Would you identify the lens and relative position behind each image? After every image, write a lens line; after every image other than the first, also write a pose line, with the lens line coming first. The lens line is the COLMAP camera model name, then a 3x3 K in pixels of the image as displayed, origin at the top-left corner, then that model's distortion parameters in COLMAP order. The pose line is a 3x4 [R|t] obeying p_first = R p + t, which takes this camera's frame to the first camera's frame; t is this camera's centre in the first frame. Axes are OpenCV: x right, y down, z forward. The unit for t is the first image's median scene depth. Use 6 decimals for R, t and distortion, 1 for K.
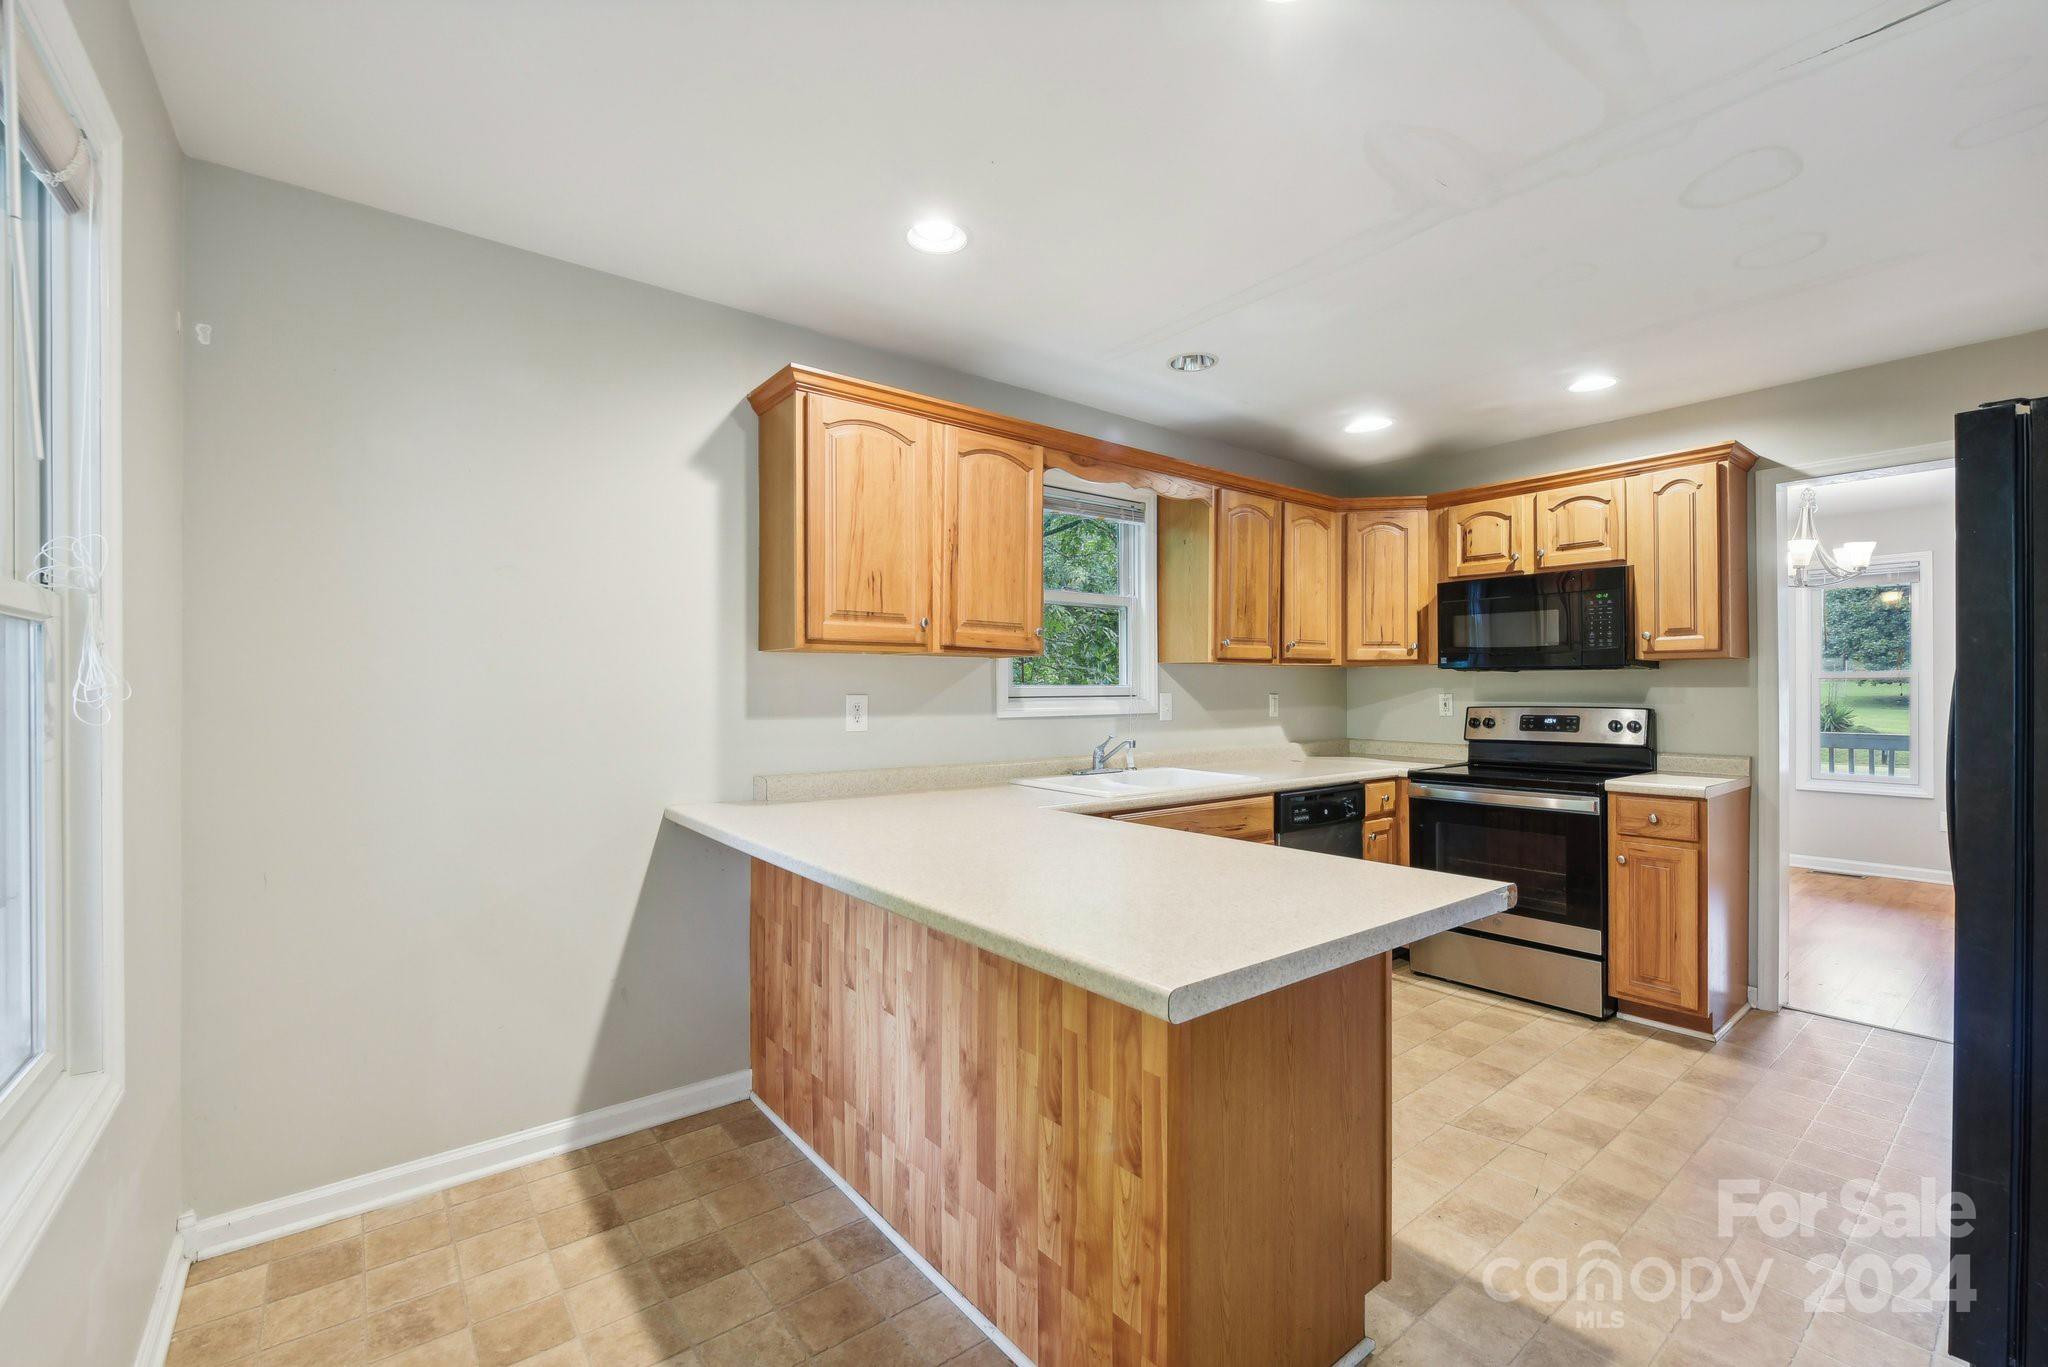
lens RADIAL K [[843.8, 0, 1029.5], [0, 843.8, 675.5], [0, 0, 1]] dist [-0.008595, -0.000179]
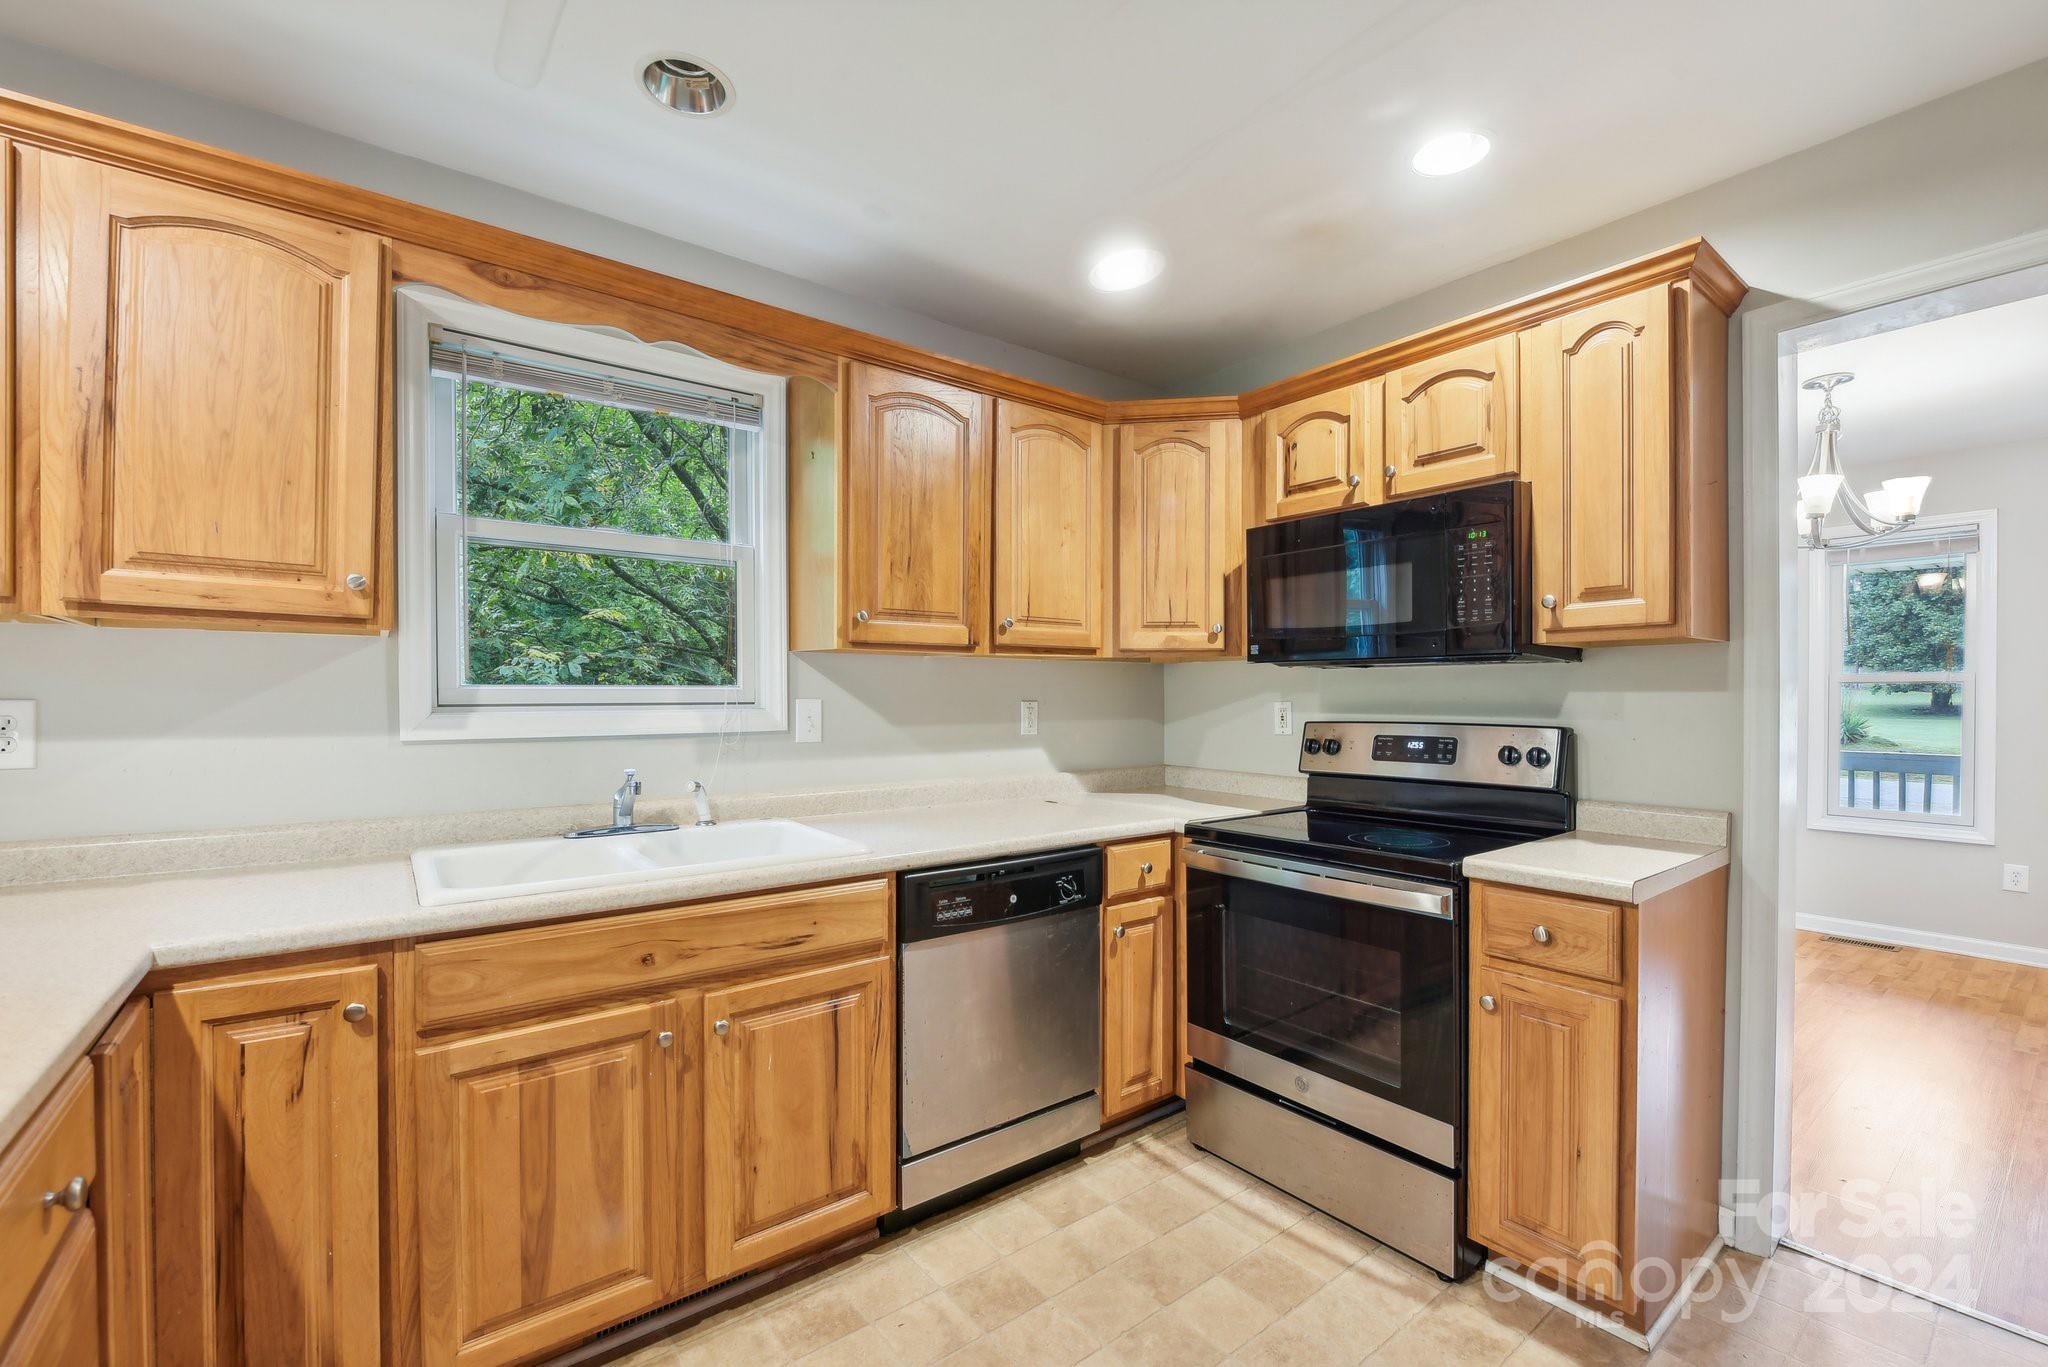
lens RADIAL K [[848.0, 0, 1024.6], [0, 848.0, 689.3], [0, 0, 1]] dist [-0.009386, -0.000566]
pose [[0.999959, 0.002804, -0.008604, 0.359153], [-0.002730, 0.999959, 0.008580, 0.008158], [0.008628, -0.008556, 0.999926, 0.394519]]
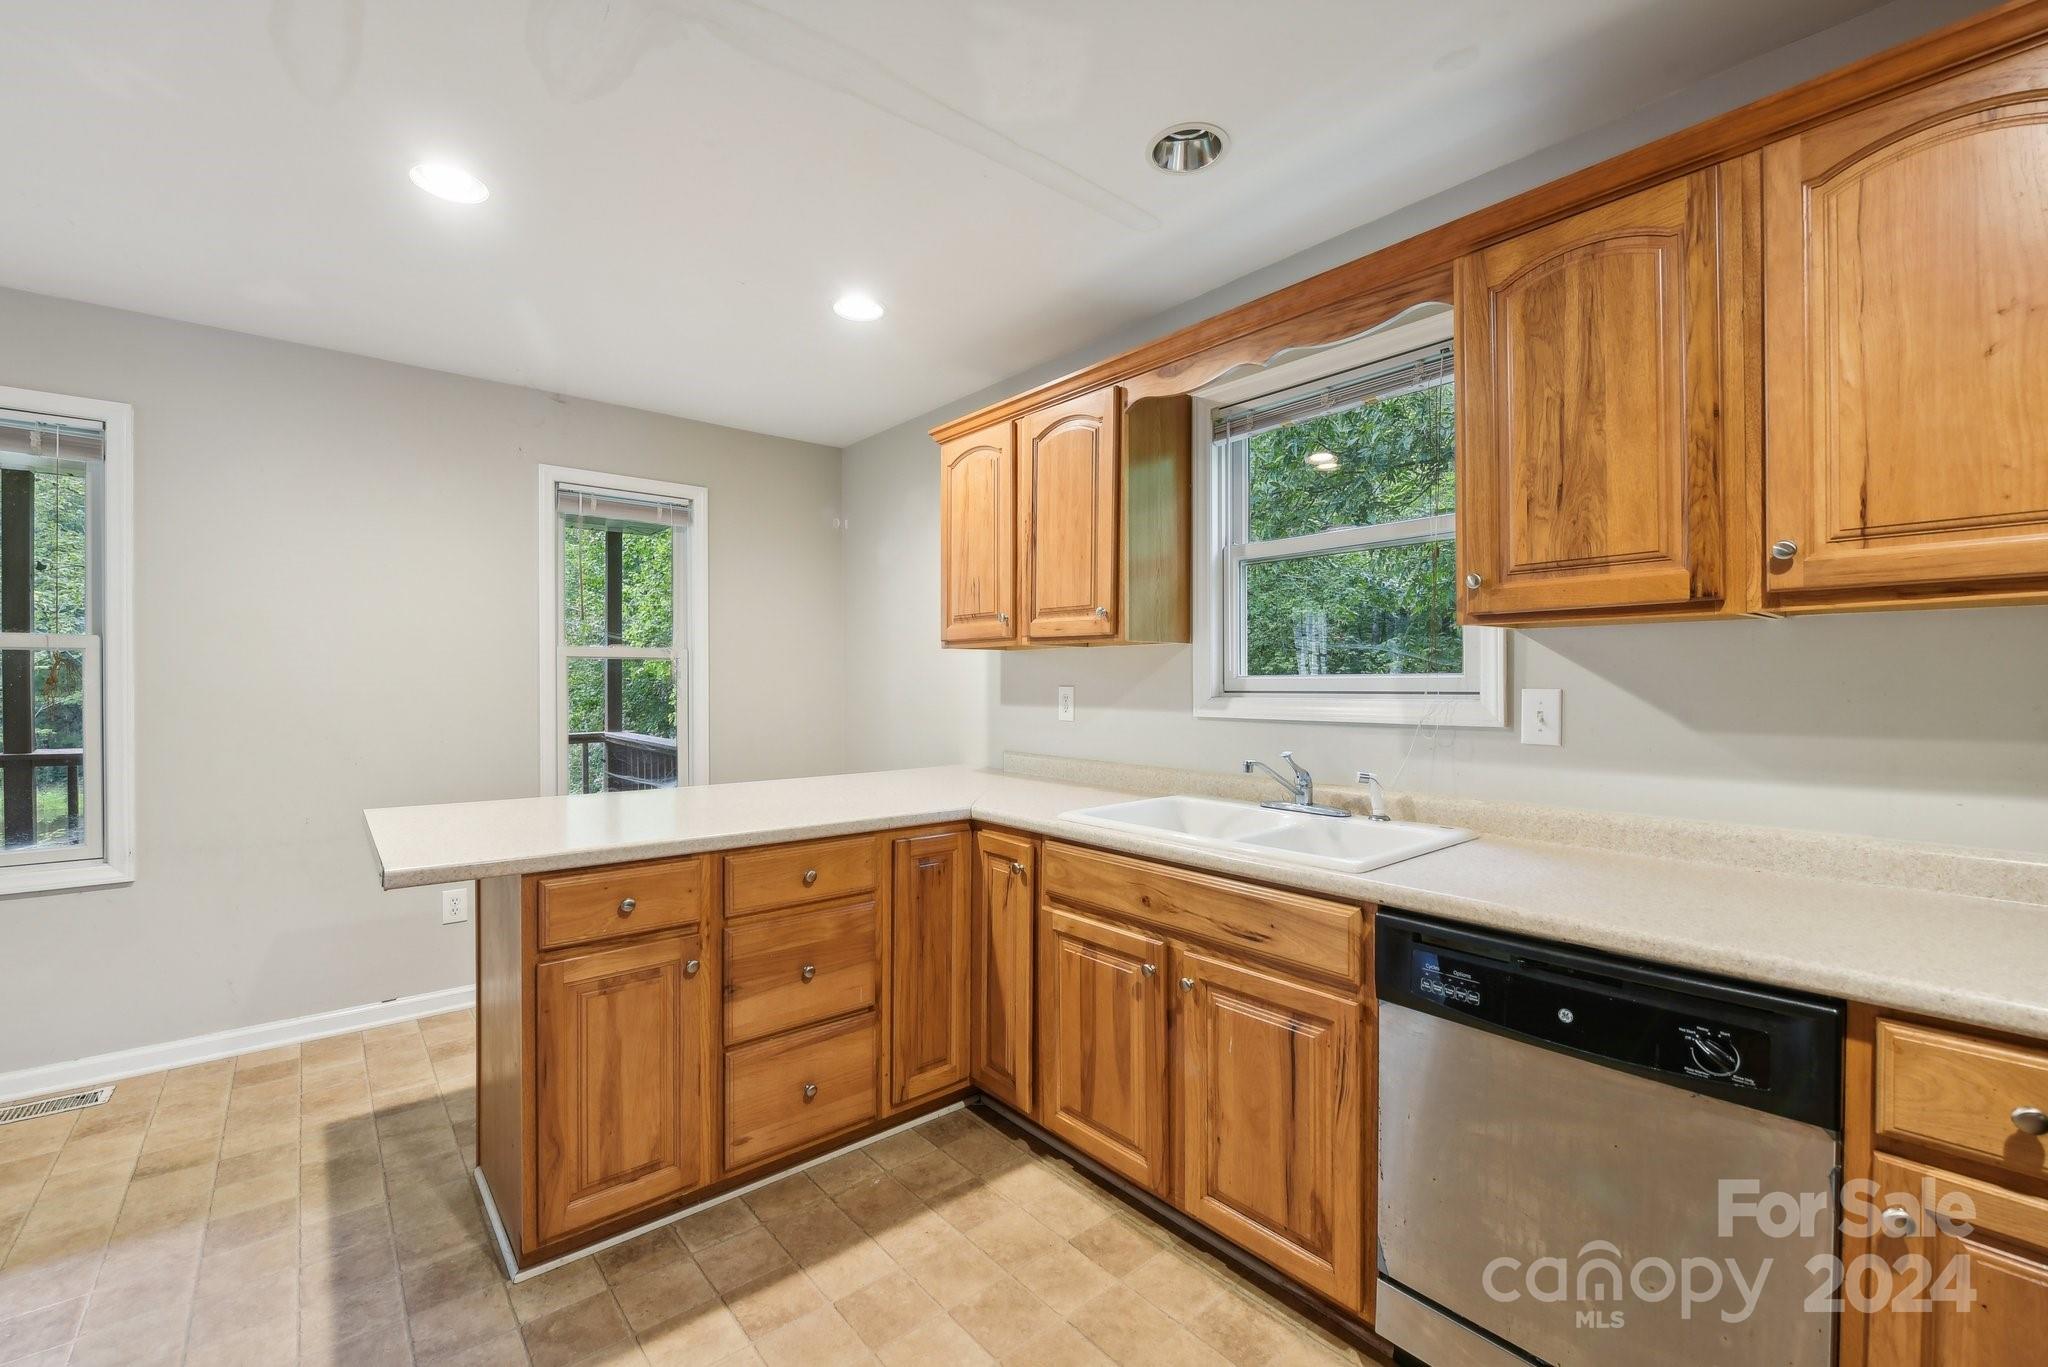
lens RADIAL K [[843.8, 0, 1029.5], [0, 843.8, 675.5], [0, 0, 1]] dist [-0.008595, -0.000179]
pose [[0.044578, -0.006518, -0.998985, 0.696497], [0.016012, 0.999855, -0.005809, 0.012085], [0.998878, -0.015736, 0.044676, 0.741065]]
